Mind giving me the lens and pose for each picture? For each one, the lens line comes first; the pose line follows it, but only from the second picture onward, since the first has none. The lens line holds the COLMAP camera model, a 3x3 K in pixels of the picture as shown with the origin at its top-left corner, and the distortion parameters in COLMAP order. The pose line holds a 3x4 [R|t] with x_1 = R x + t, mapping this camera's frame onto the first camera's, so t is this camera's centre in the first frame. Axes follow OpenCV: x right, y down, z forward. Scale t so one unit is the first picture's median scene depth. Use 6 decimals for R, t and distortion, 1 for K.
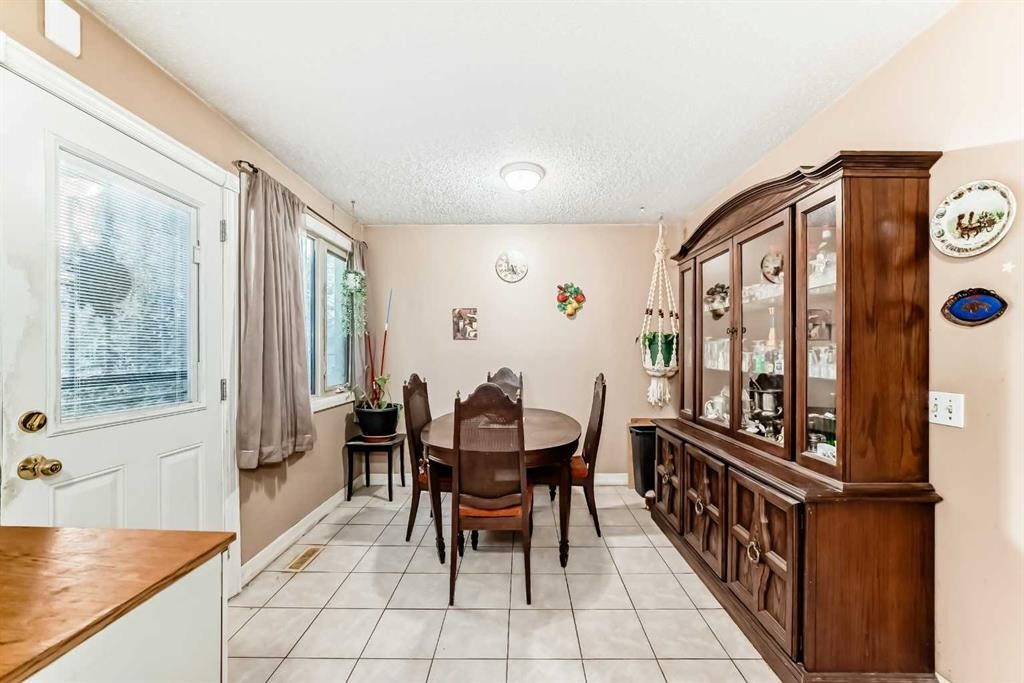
lens RADIAL K [[386.9, 0, 514.1], [0, 386.9, 352.7], [0, 0, 1]] dist [-0.011621, 0.001548]
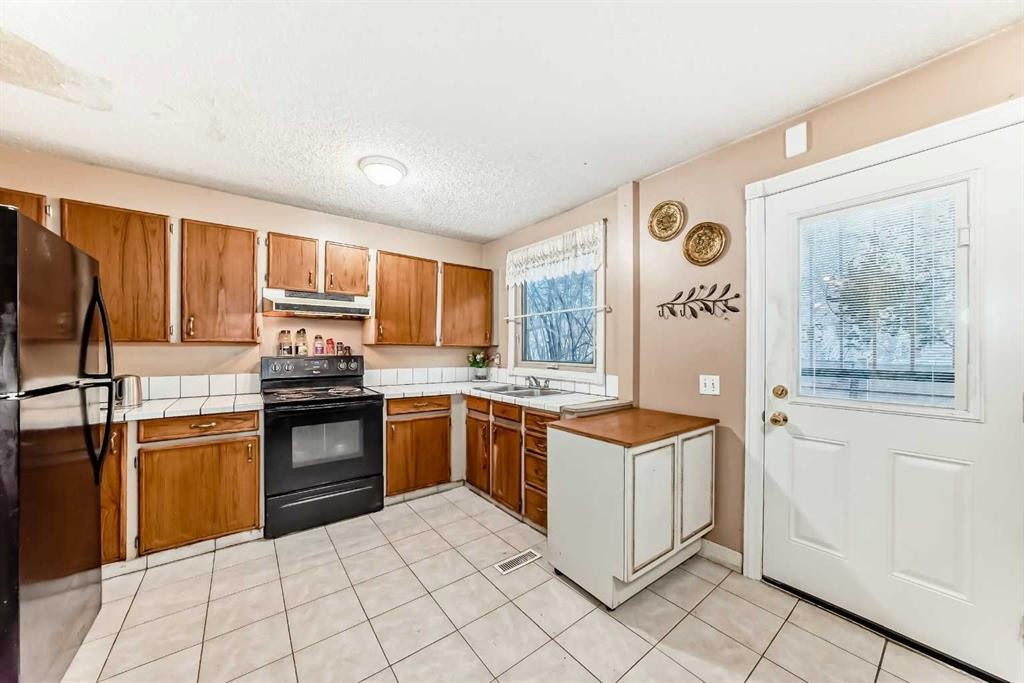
lens RADIAL K [[359.2, 0, 512.3], [0, 359.2, 349.2], [0, 0, 1]] dist [-0.018989, 0.004306]
pose [[-0.789785, 0.000122, -0.613384, 0.604168], [0.000346, 1.000000, -0.000246, -0.009014], [0.613384, -0.000407, -0.789785, 1.398067]]
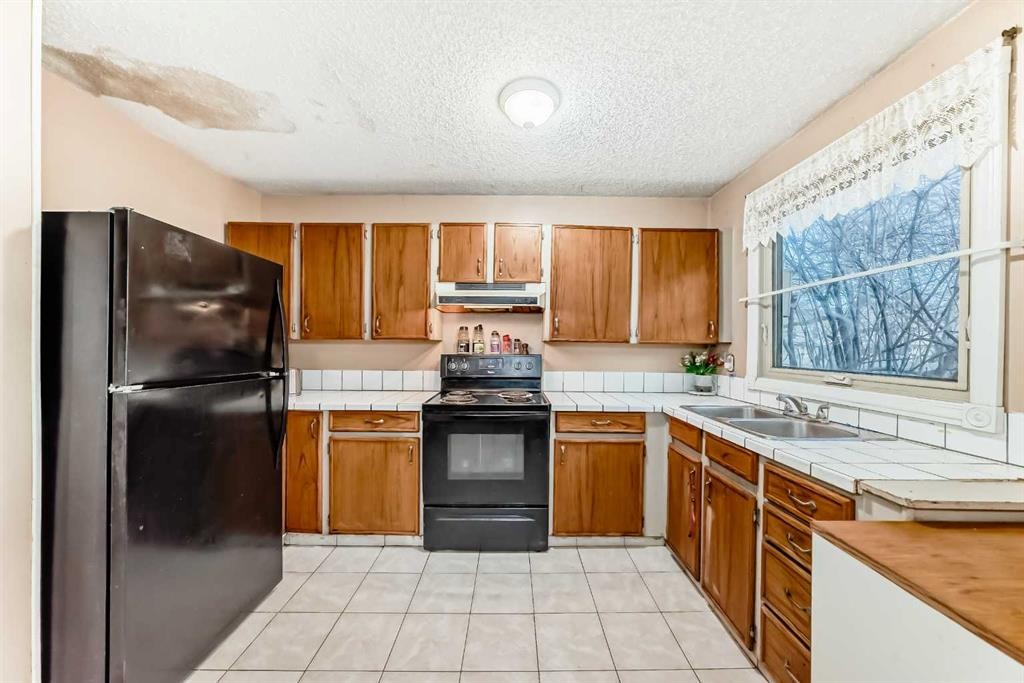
lens RADIAL K [[359.2, 0, 514.4], [0, 359.2, 347.9], [0, 0, 1]] dist [-0.018989, 0.004306]
pose [[-0.999784, -0.006423, -0.019763, 0.075816], [-0.006446, 0.999979, 0.001098, -0.006184], [0.019756, 0.001225, -0.999804, 0.886515]]
